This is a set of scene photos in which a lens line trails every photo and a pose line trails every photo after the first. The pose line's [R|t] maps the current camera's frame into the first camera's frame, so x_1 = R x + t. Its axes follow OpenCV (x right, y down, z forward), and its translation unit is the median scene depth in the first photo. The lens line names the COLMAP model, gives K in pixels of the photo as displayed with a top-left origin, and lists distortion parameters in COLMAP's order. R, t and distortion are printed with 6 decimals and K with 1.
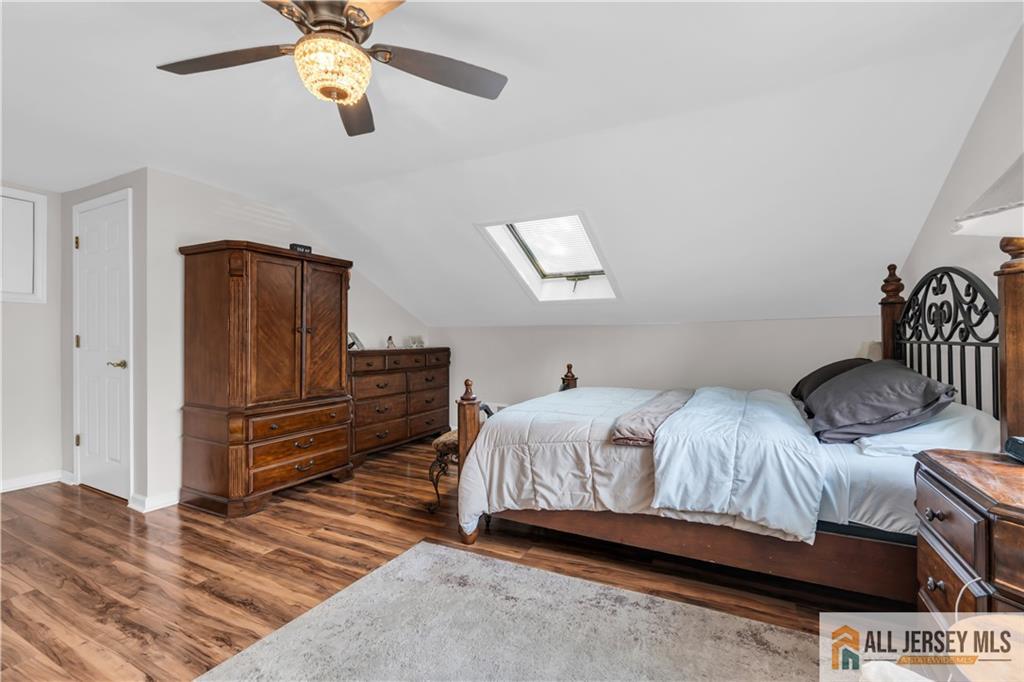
lens RADIAL K [[466.0, 0, 511.7], [0, 466.0, 340.6], [0, 0, 1]] dist [-0.003142, 0.000610]
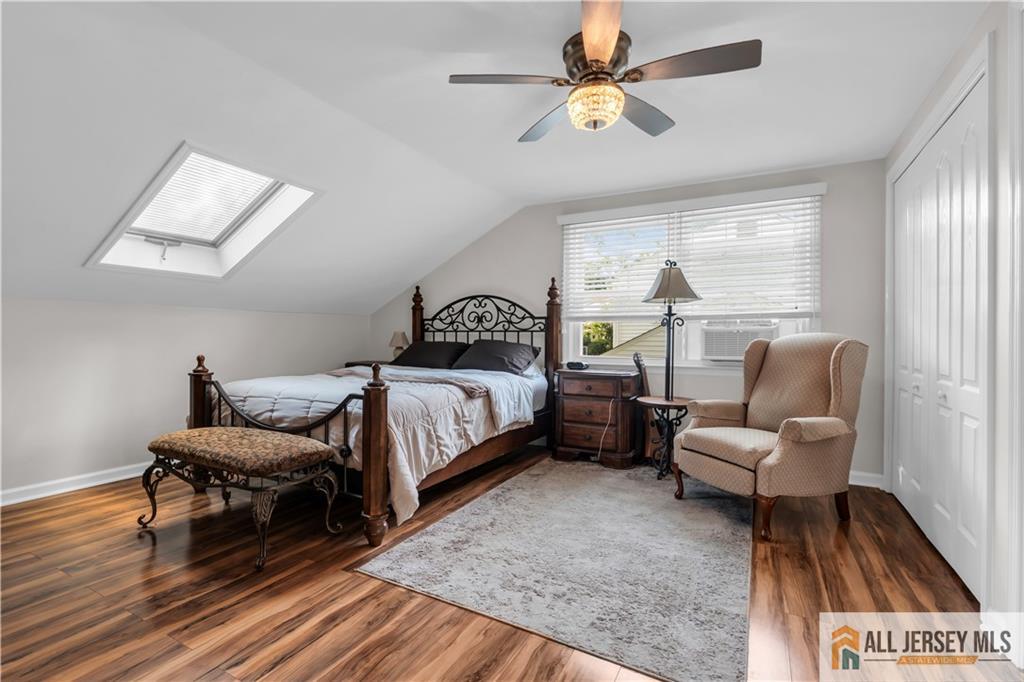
lens RADIAL K [[466.0, 0, 514.1], [0, 466.0, 337.5], [0, 0, 1]] dist [-0.003142, 0.000610]
pose [[-0.001446, 0.004874, 0.999987, -1.089710], [0.000253, 0.999988, -0.004874, 0.040981], [-0.999999, 0.000246, -0.001447, 0.800625]]
